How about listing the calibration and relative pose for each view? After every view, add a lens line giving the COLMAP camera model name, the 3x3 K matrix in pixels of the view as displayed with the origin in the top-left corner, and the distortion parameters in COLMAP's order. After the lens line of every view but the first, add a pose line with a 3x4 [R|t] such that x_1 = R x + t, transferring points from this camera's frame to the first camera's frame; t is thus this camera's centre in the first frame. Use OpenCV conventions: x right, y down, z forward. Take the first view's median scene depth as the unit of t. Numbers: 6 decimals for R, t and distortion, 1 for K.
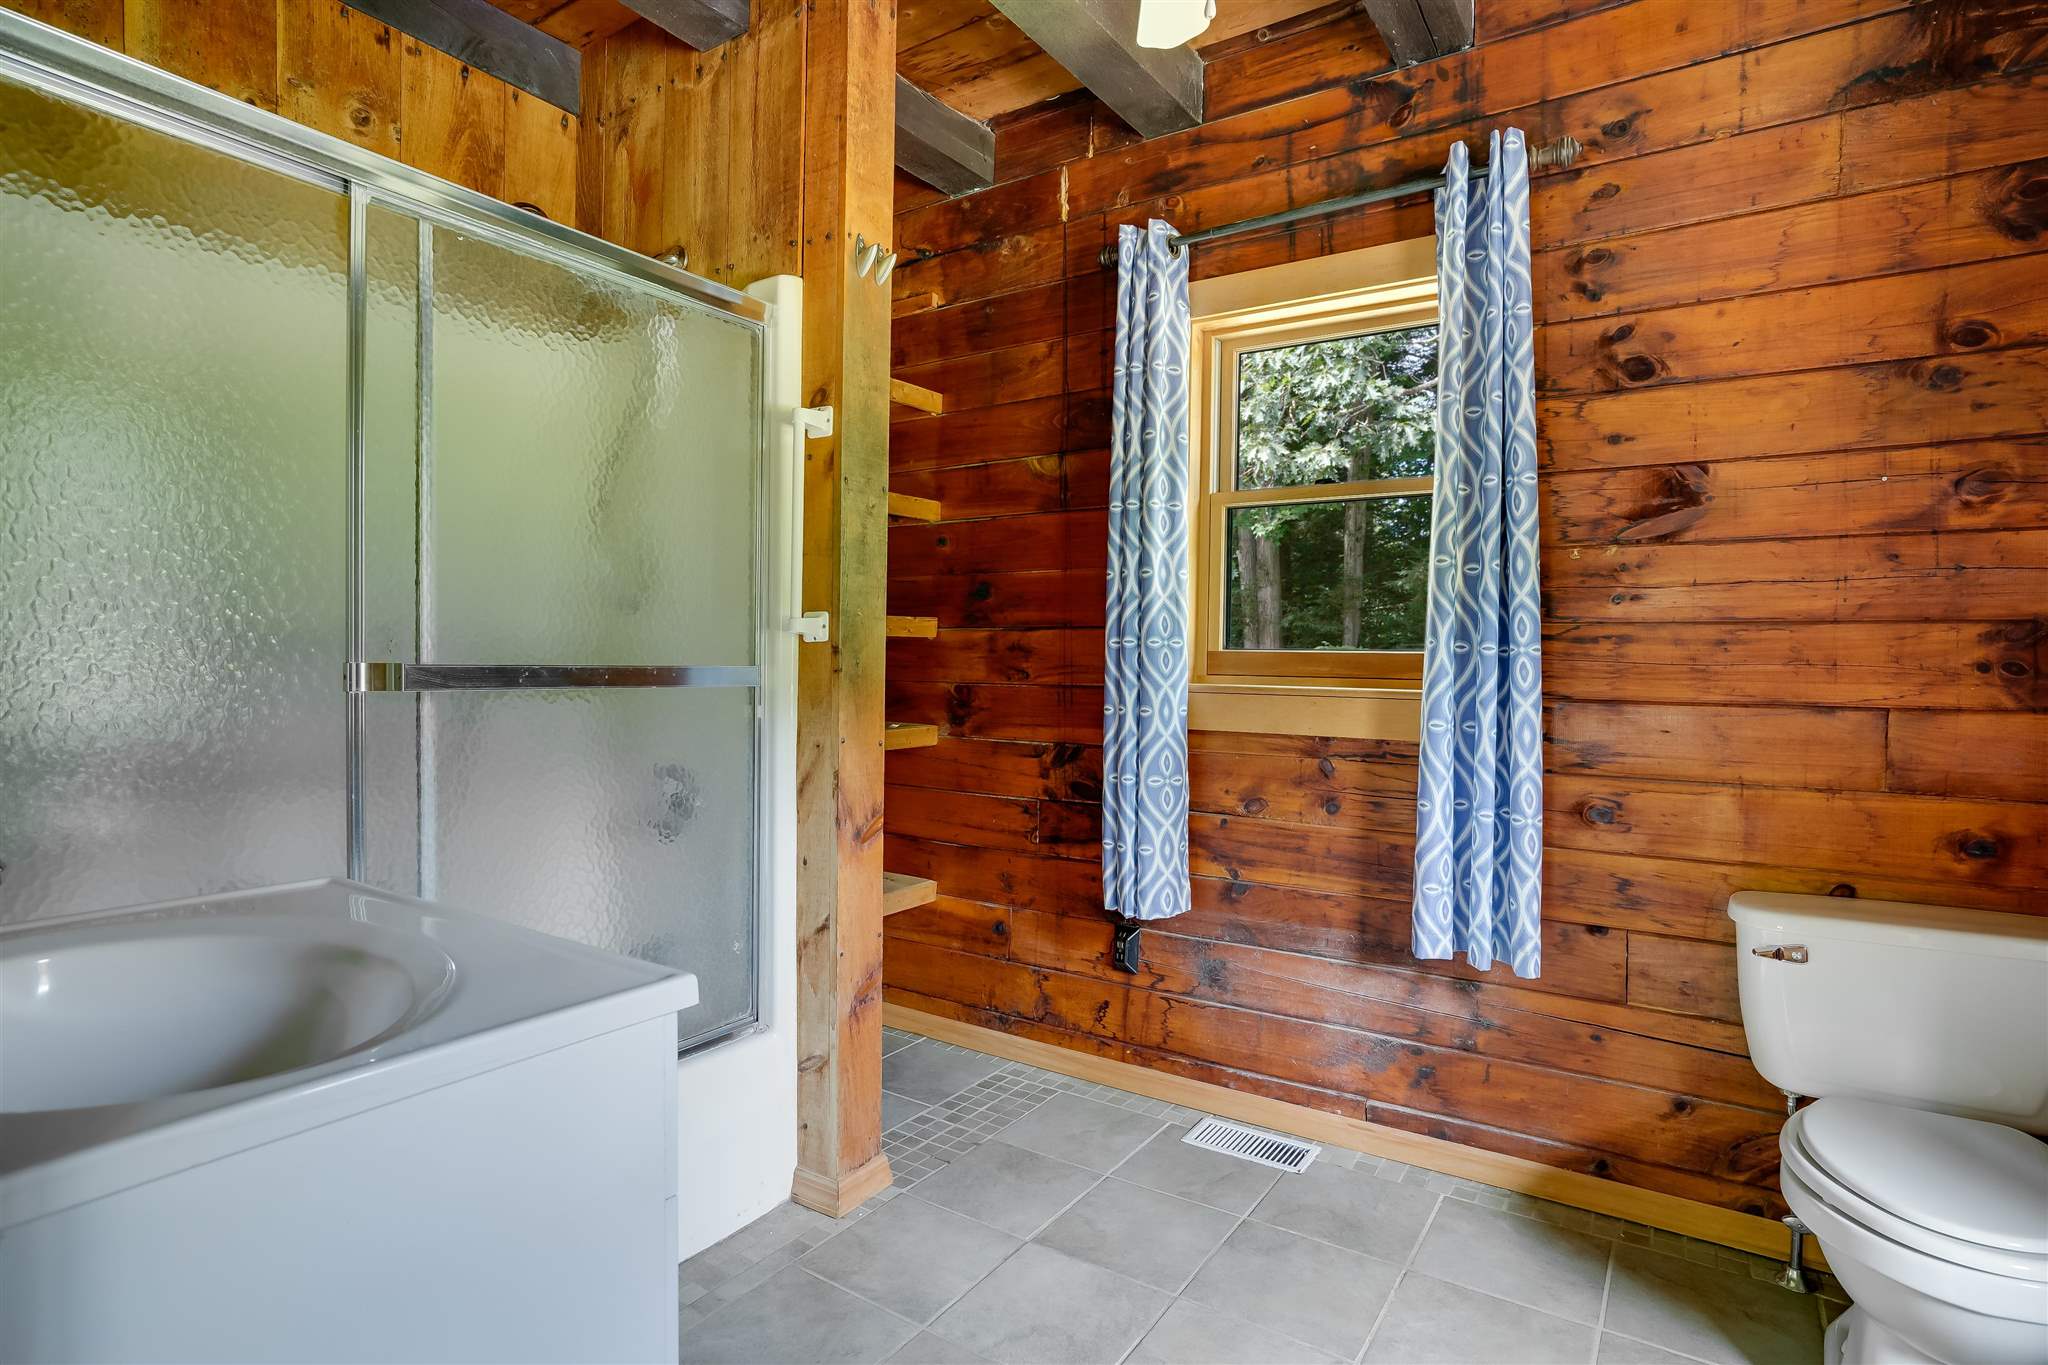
lens RADIAL K [[1028.6, 0, 1022.0], [0, 1028.6, 688.1], [0, 0, 1]] dist [-0.047684, 0.026802]
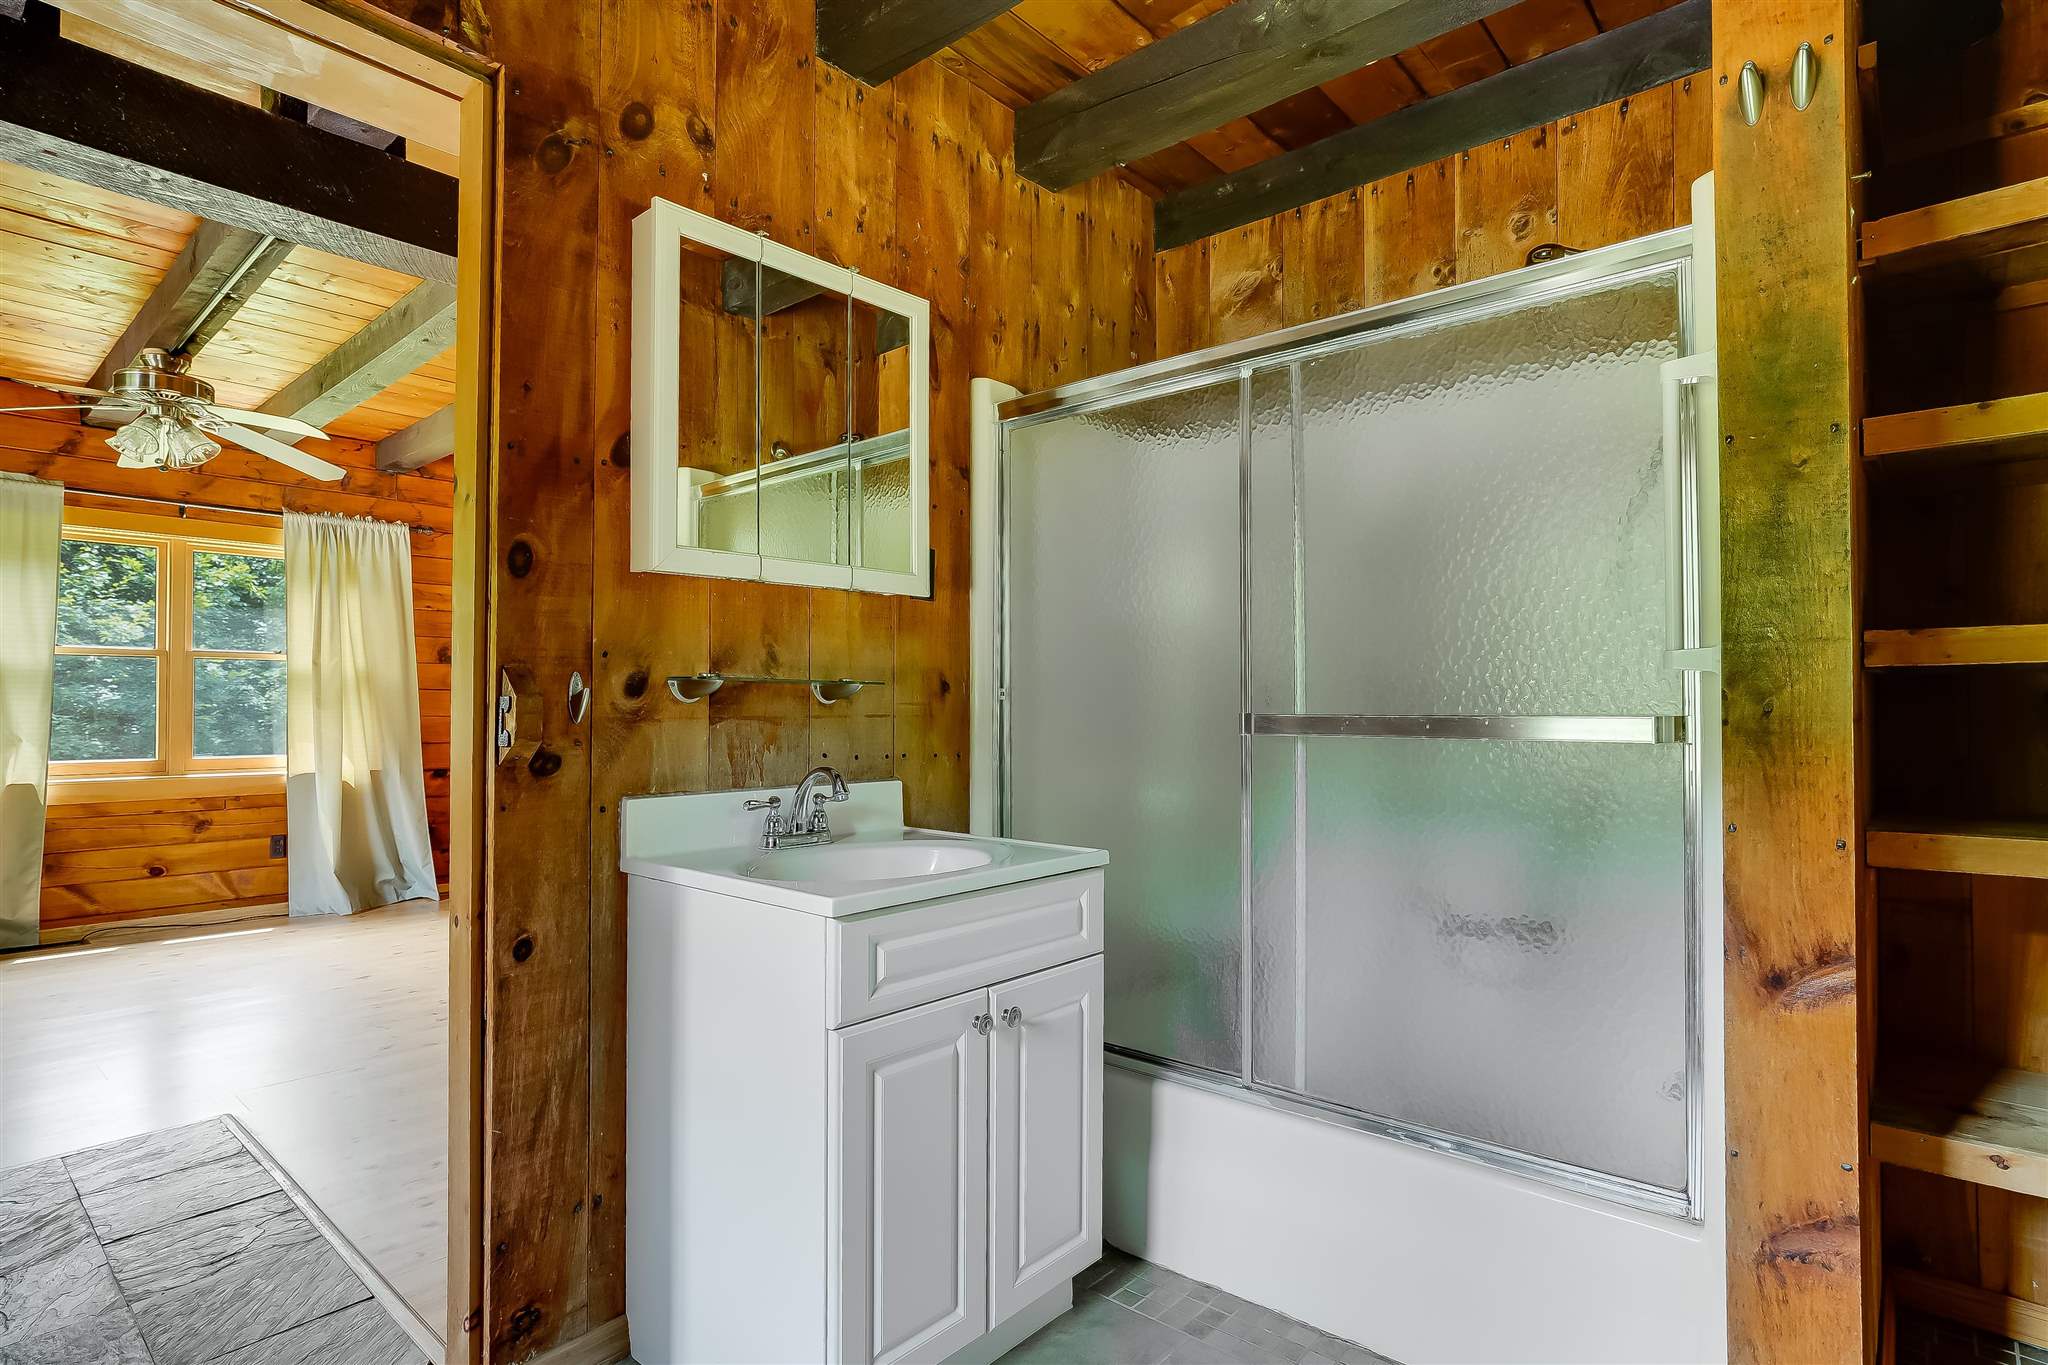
lens RADIAL K [[1028.6, 0, 1022.0], [0, 1028.6, 688.1], [0, 0, 1]] dist [-0.047684, 0.026802]
pose [[-0.108659, -0.025912, -0.993741, 0.511471], [-0.017360, 0.999557, -0.024165, -0.014903], [0.993927, 0.014626, -0.109061, 0.583354]]
